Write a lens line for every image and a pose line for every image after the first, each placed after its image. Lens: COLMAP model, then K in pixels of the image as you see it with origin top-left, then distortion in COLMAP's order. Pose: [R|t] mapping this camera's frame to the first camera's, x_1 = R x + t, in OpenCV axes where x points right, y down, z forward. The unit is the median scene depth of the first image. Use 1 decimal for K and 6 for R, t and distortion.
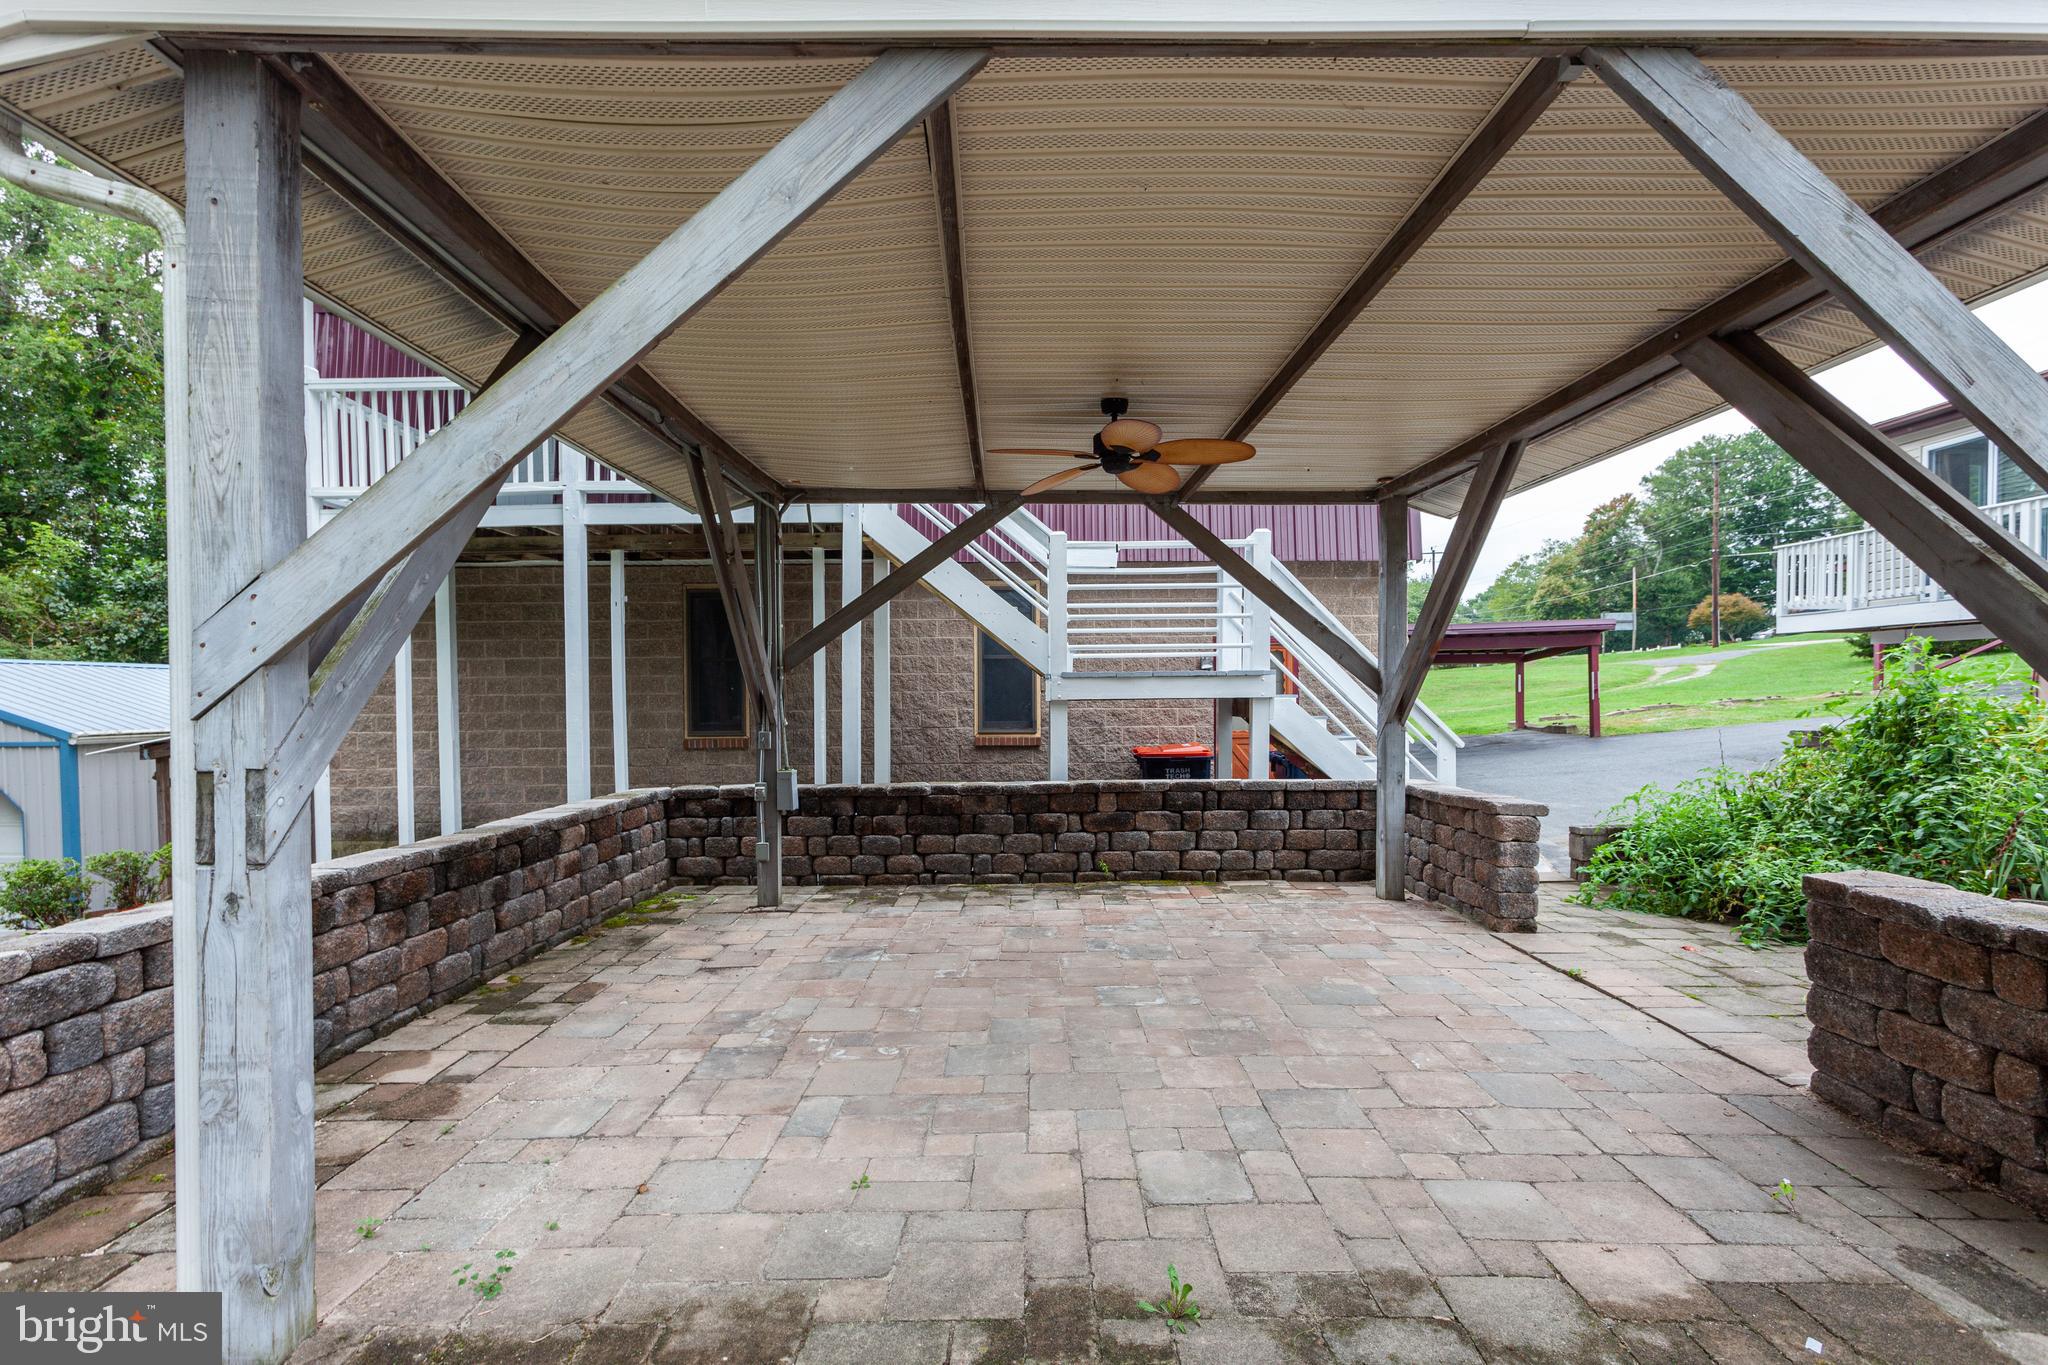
lens RADIAL K [[981.3, 0, 1029.3], [0, 981.3, 702.6], [0, 0, 1]] dist [0.002556, 0.001360]
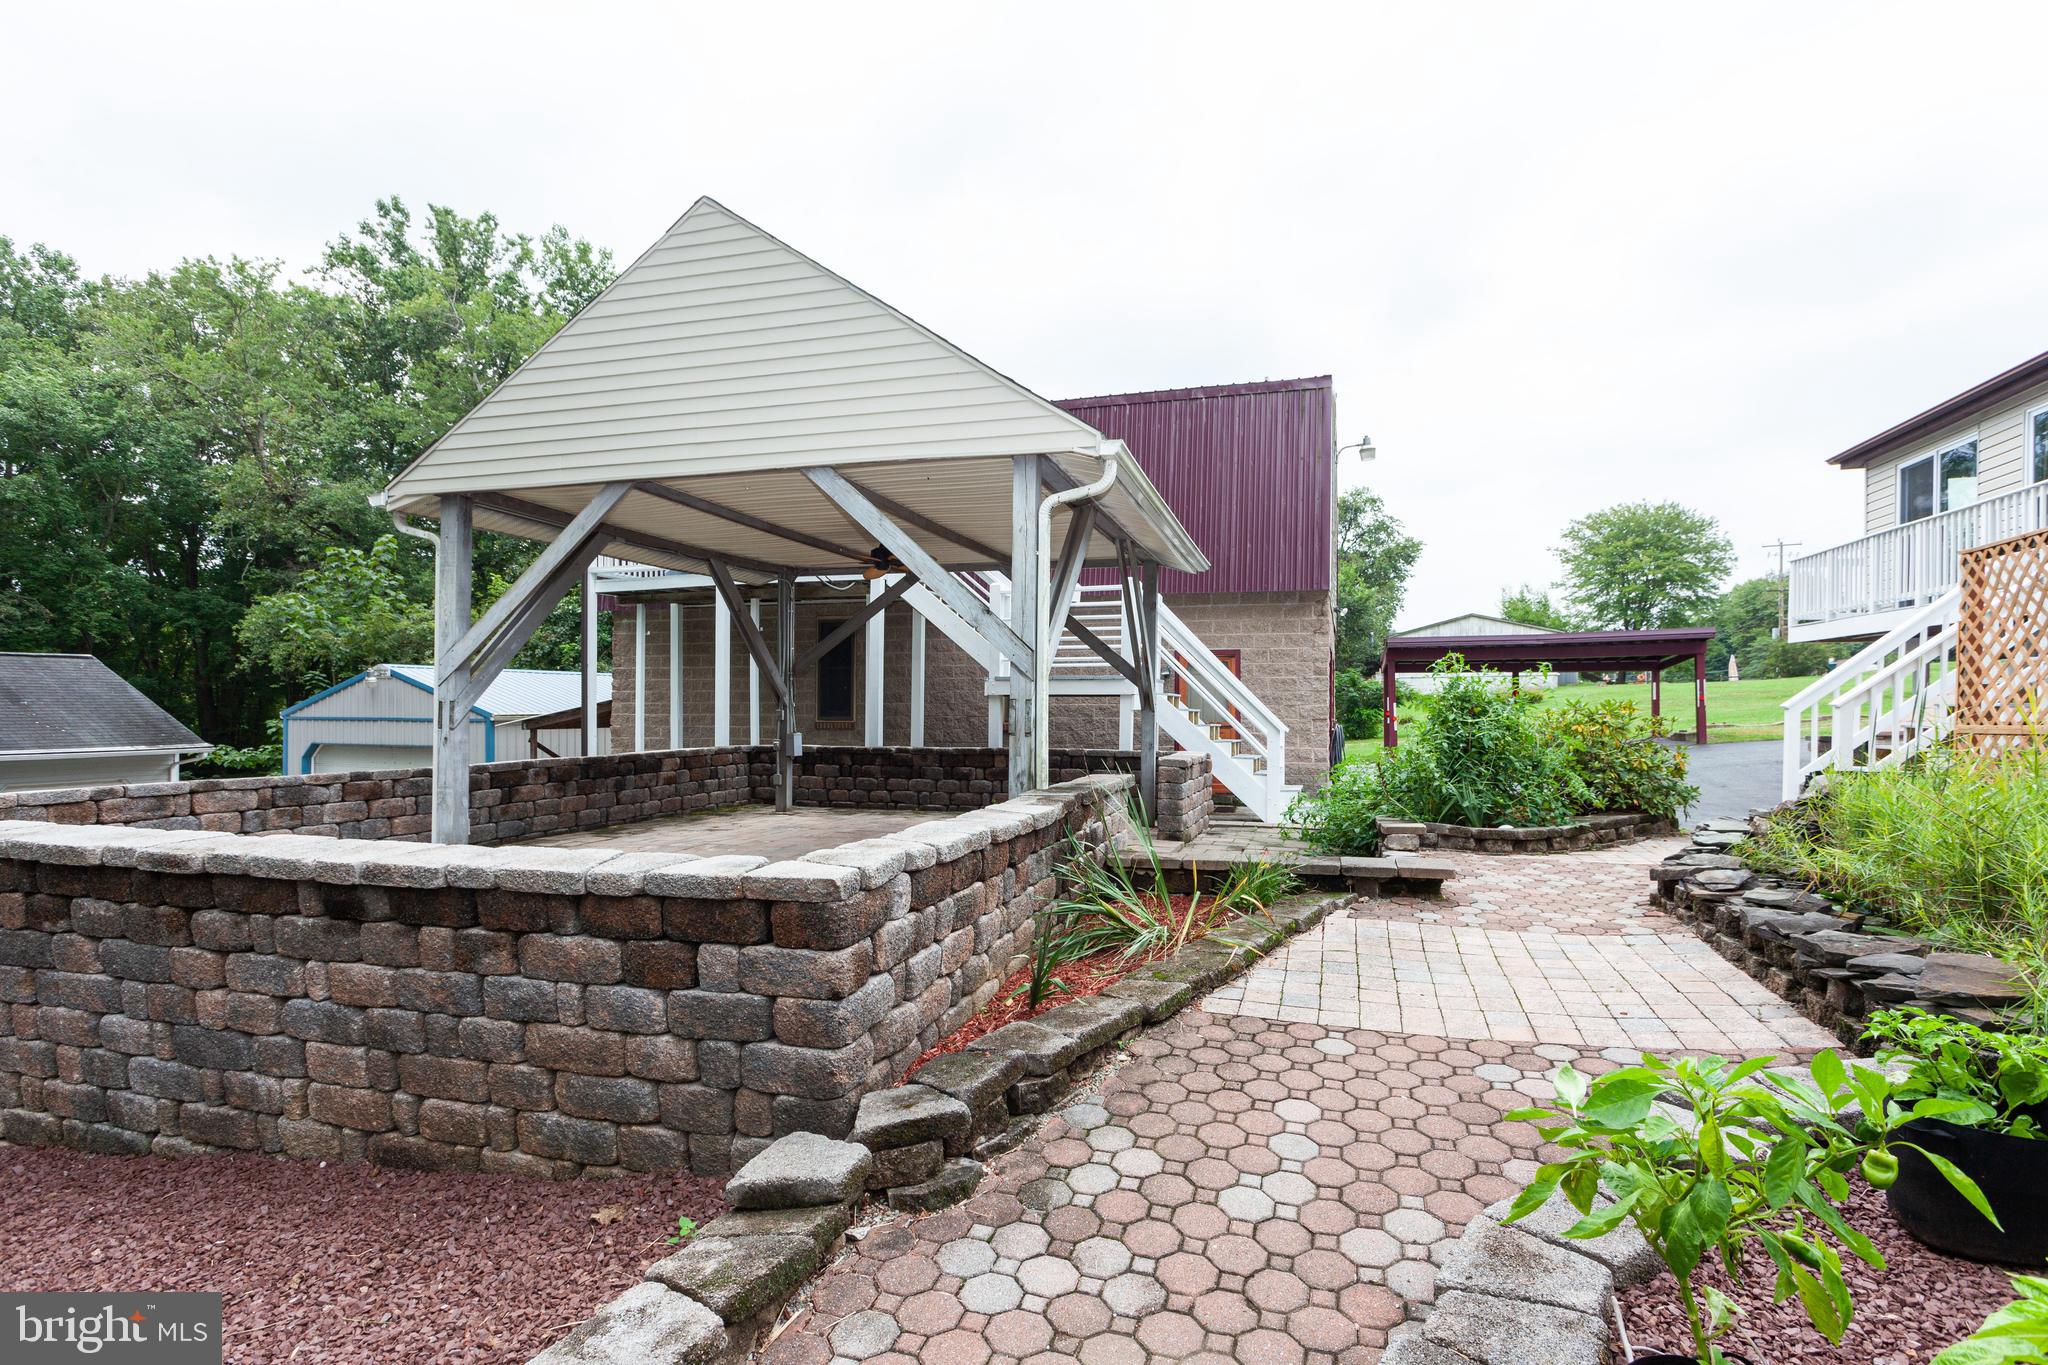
lens RADIAL K [[975.9, 0, 1034.5], [0, 975.9, 687.6], [0, 0, 1]] dist [0.003888, 0.001128]
pose [[0.955806, 0.006104, -0.293934, 0.643798], [-0.012819, 0.999699, -0.020927, 0.019949], [0.293718, 0.023770, 0.955597, -0.495902]]
